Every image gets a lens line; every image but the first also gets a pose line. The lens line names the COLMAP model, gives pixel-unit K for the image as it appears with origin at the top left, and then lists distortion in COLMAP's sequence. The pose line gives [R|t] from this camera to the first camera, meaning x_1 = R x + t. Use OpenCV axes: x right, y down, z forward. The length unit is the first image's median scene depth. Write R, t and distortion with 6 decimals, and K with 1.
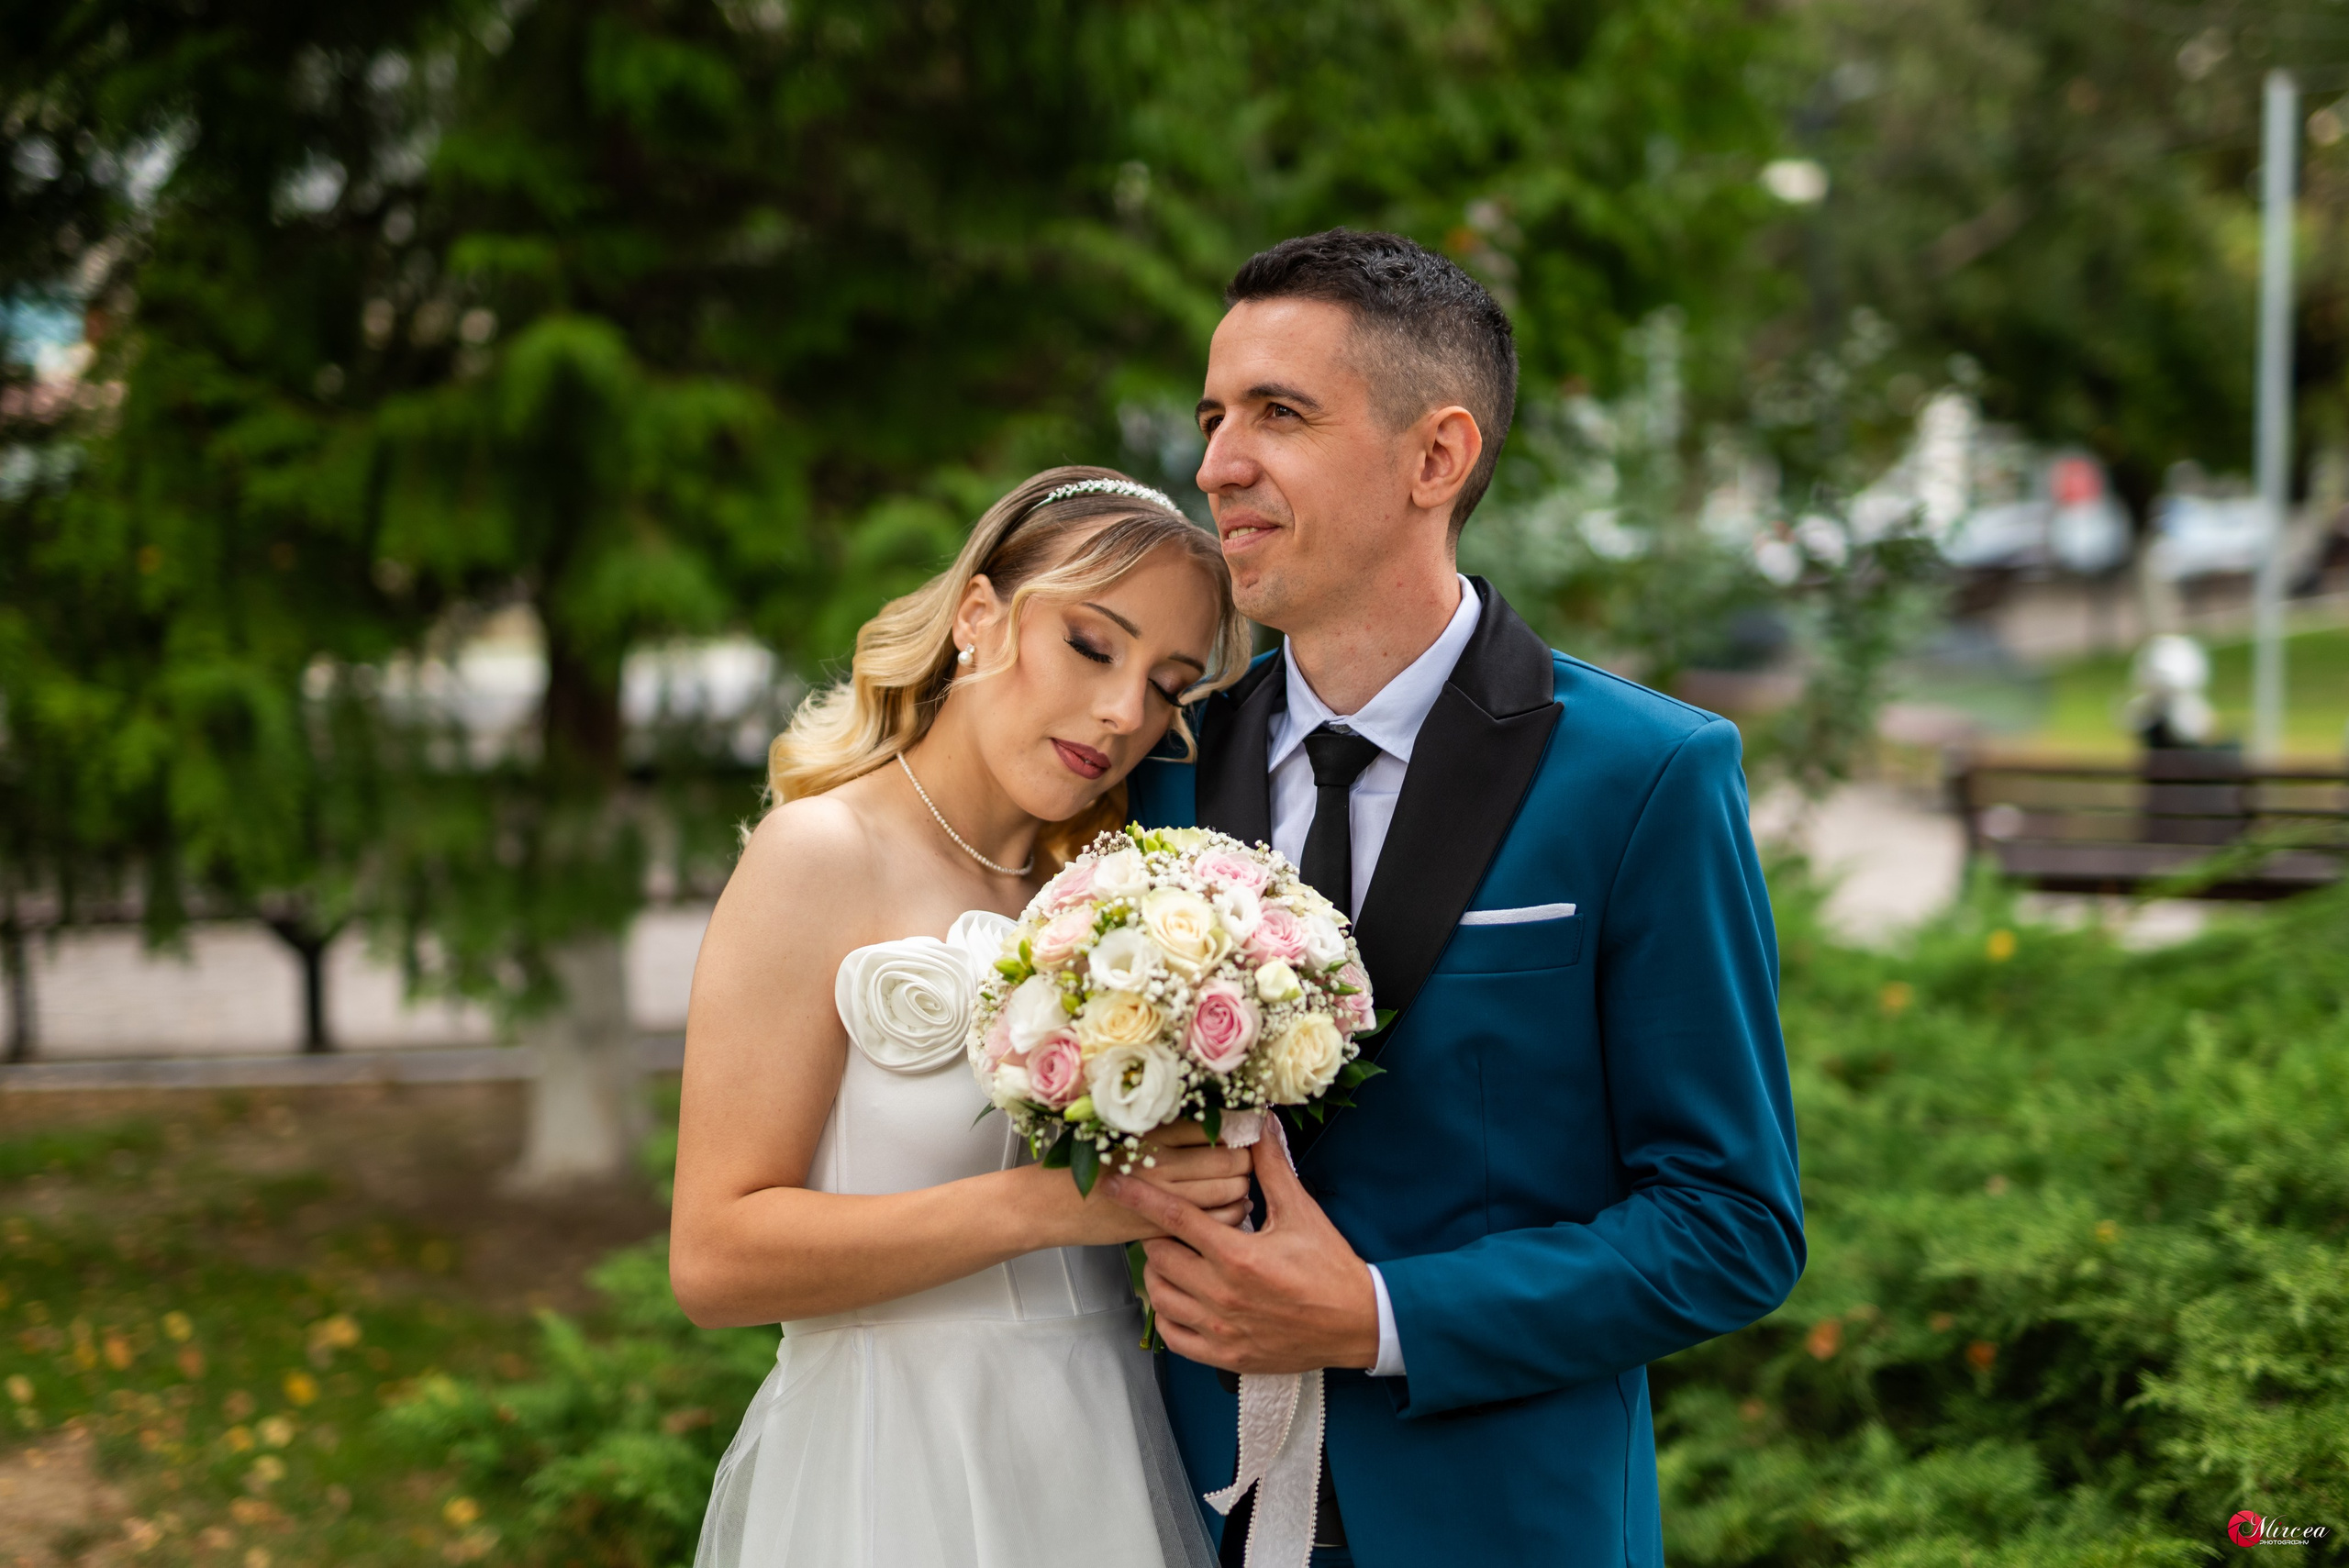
lens RADIAL K [[3160.7, 0, 1170.5], [0, 3160.7, 785.2], [0, 0, 1]] dist [0.028585, 0.000000]
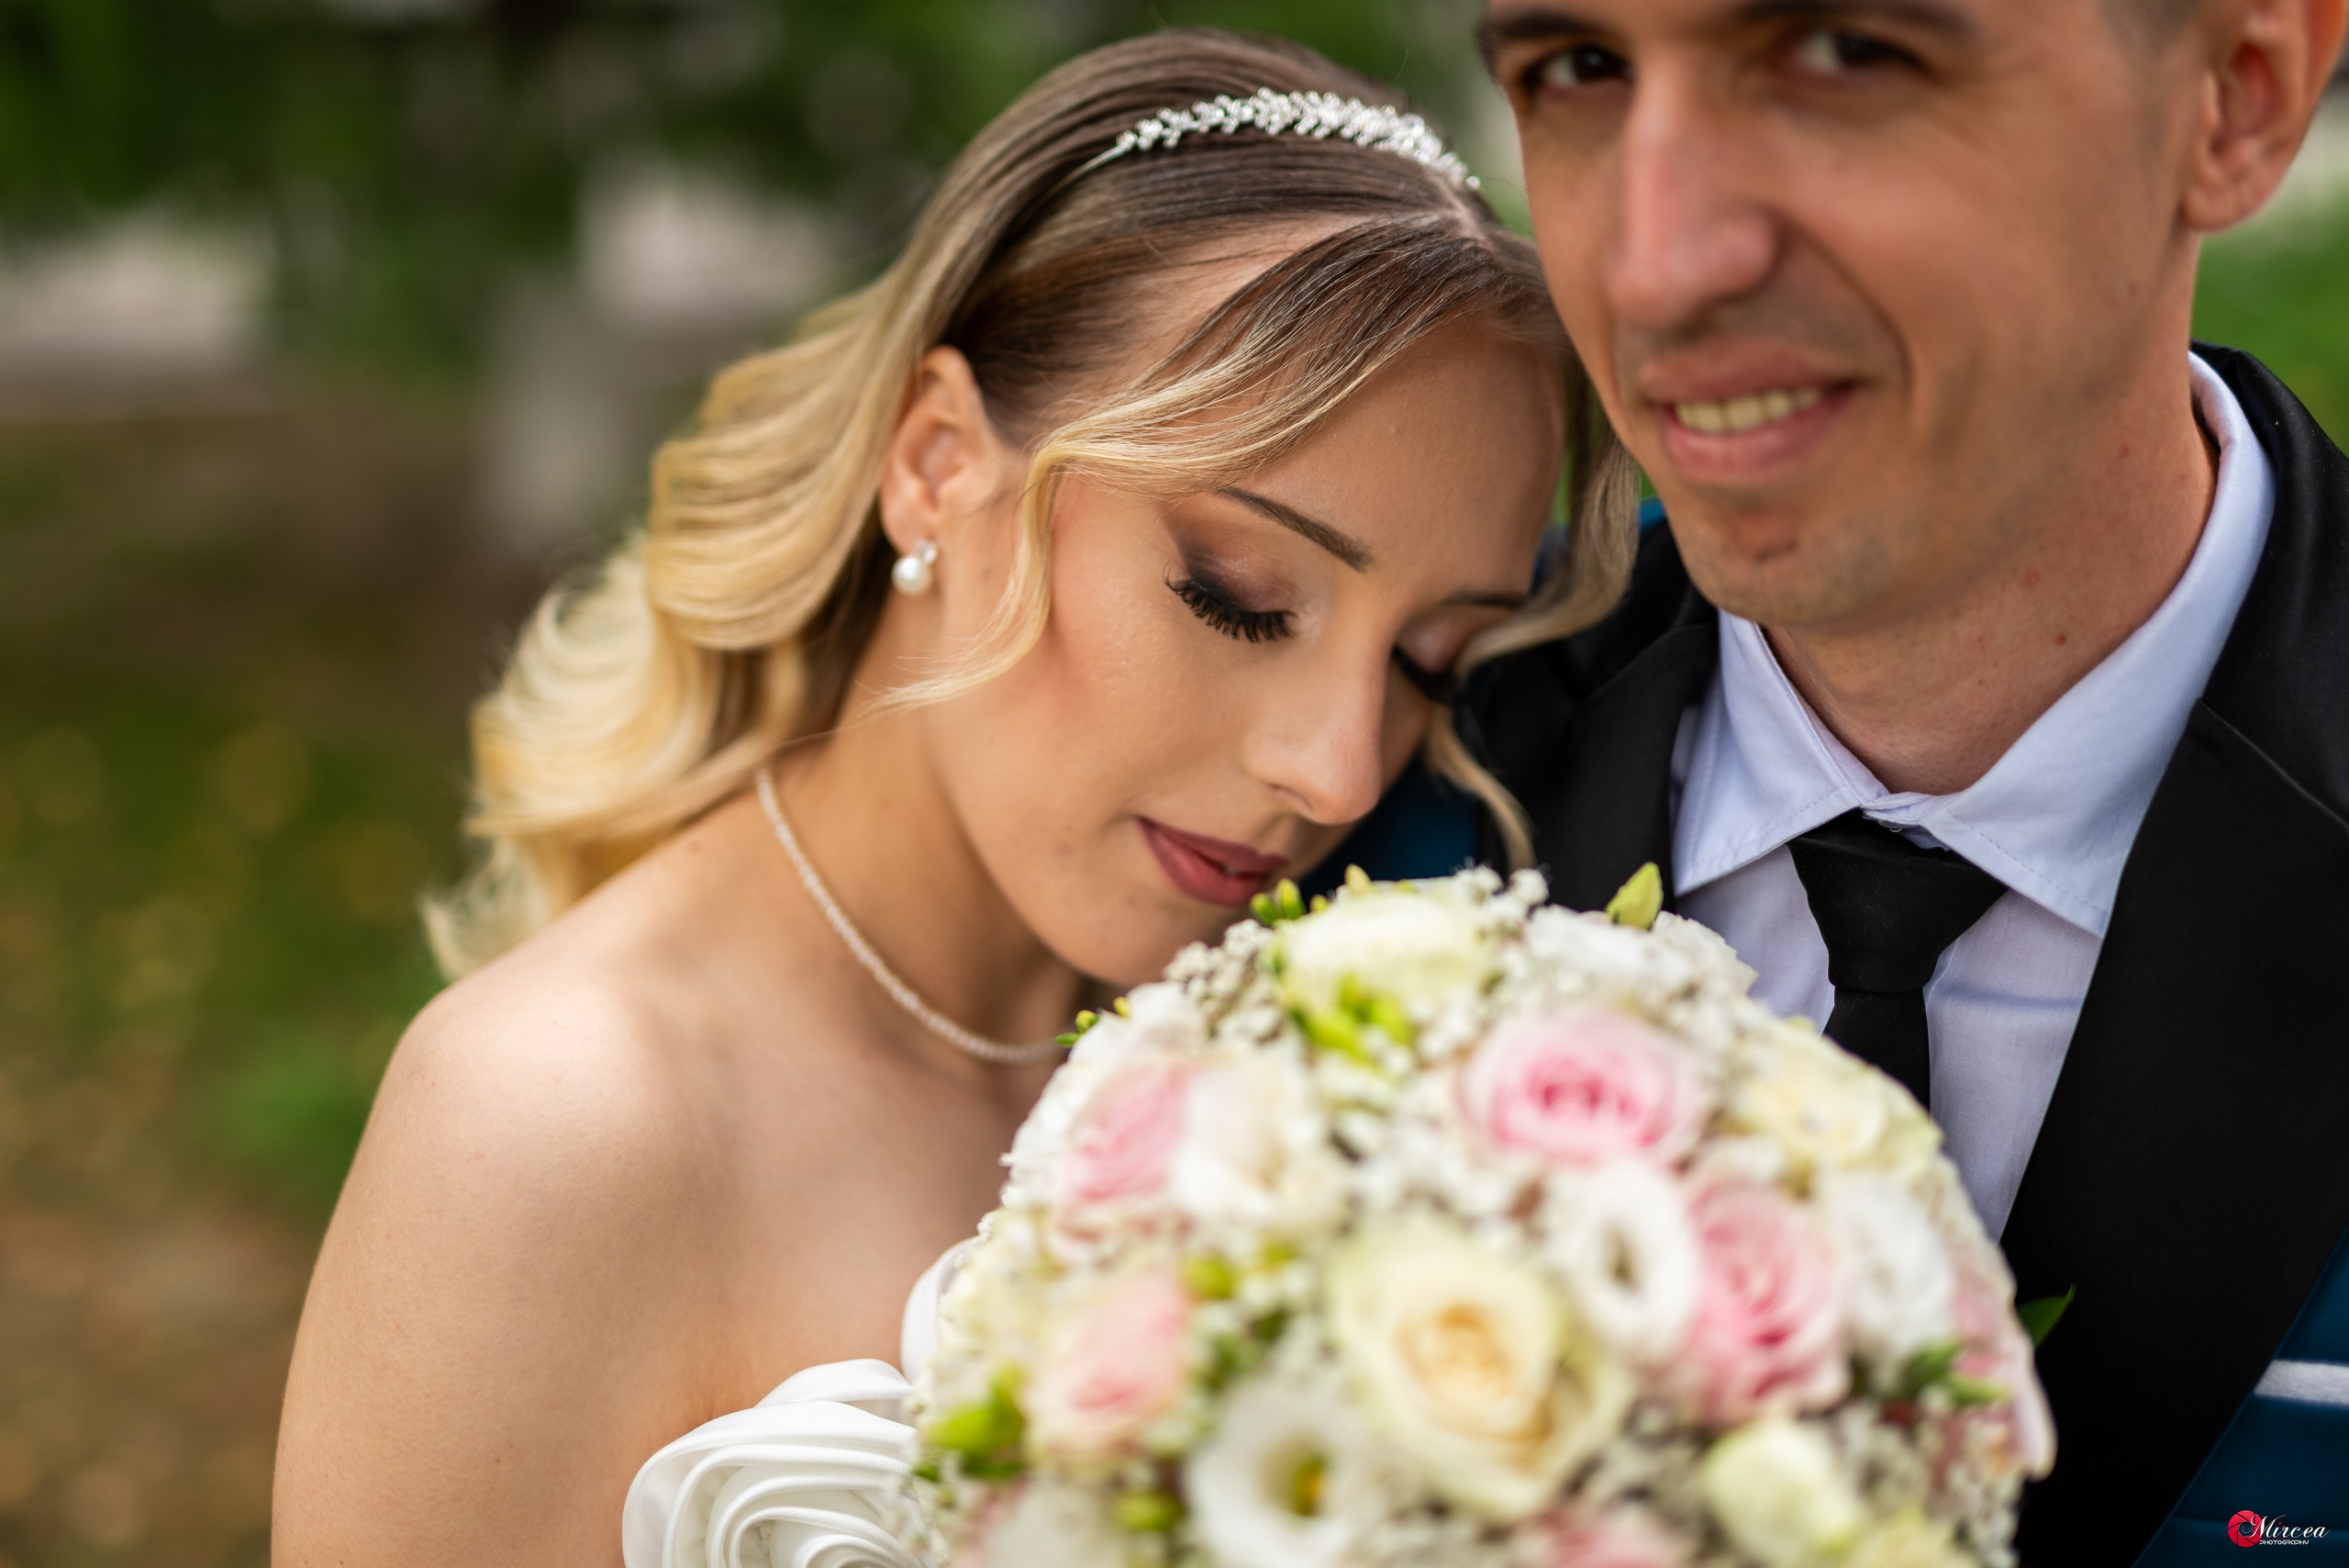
lens RADIAL K [[3160.7, 0, 1267.4], [0, 3160.7, 773.9], [0, 0, 1]] dist [0.028585, 0.000000]
pose [[0.999906, -0.011482, 0.007510, -0.024062], [0.008966, 0.961184, 0.275764, -0.123613], [-0.010384, -0.275671, 0.961196, 0.610937]]
